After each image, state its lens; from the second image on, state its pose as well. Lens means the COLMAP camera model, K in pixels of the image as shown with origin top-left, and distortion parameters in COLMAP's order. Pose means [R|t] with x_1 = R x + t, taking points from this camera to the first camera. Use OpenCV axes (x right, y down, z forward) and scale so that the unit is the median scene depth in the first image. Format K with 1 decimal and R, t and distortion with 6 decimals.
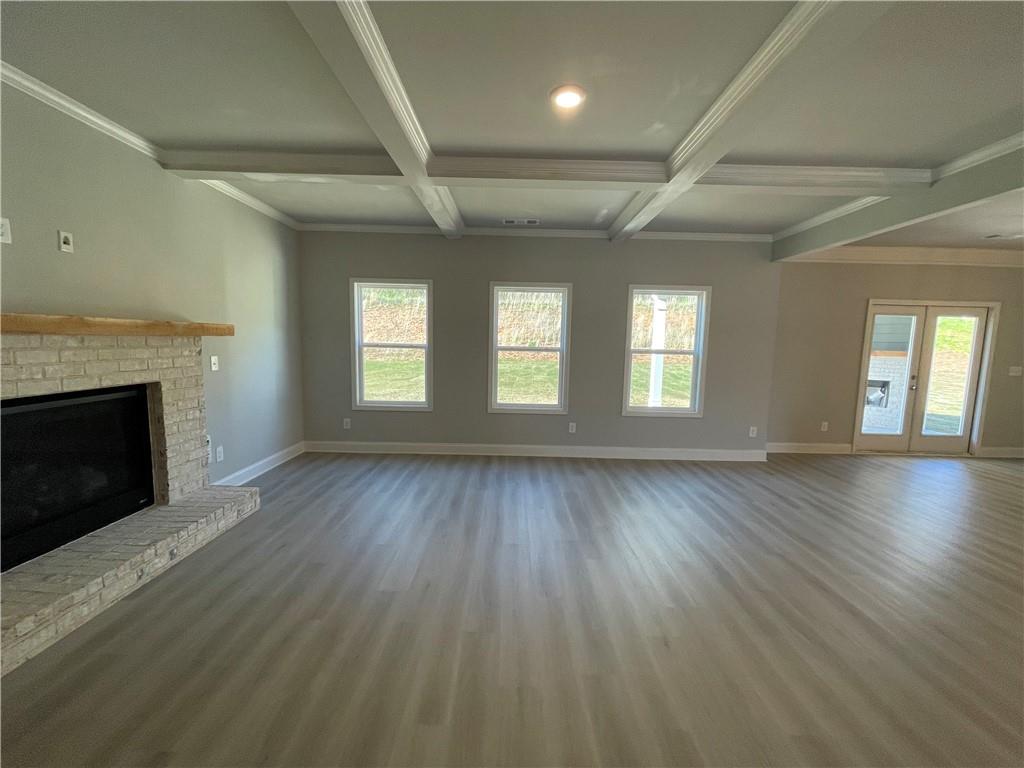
lens RADIAL K [[409.8, 0, 514.4], [0, 409.8, 382.9], [0, 0, 1]] dist [-0.000771, -0.000040]
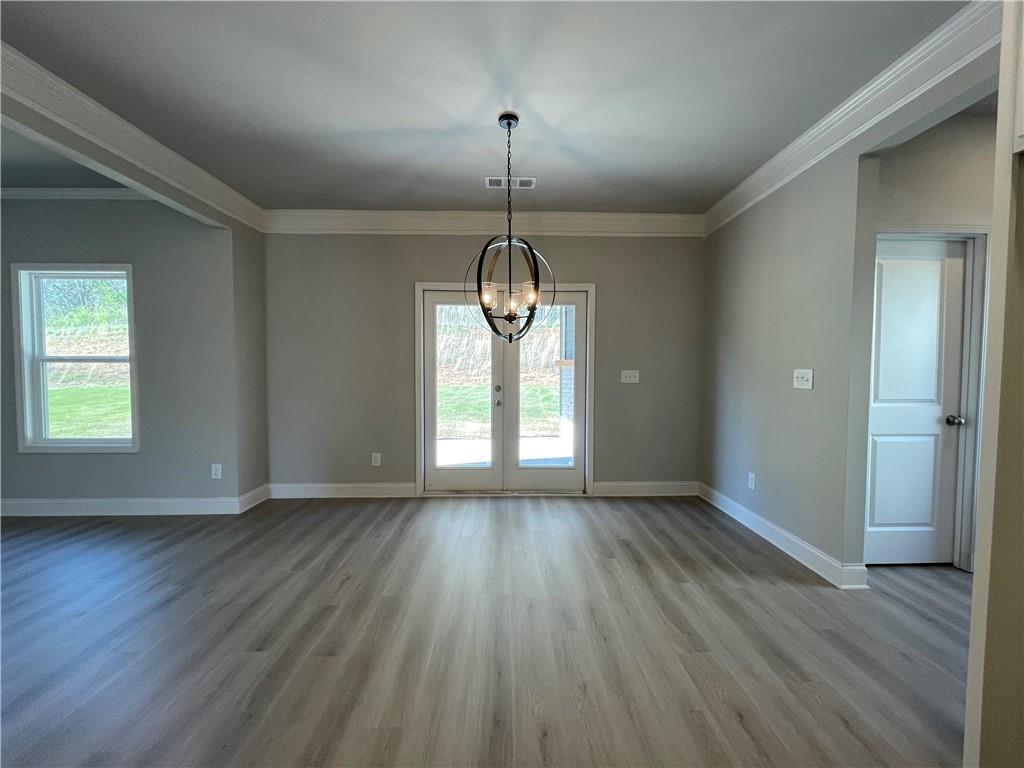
lens RADIAL K [[409.8, 0, 514.4], [0, 409.8, 382.9], [0, 0, 1]] dist [-0.000771, -0.000040]
pose [[0.999527, -0.020483, 0.022934, 1.104323], [0.021839, 0.997928, -0.060527, 0.023752], [-0.021647, 0.061000, 0.997903, 0.300700]]
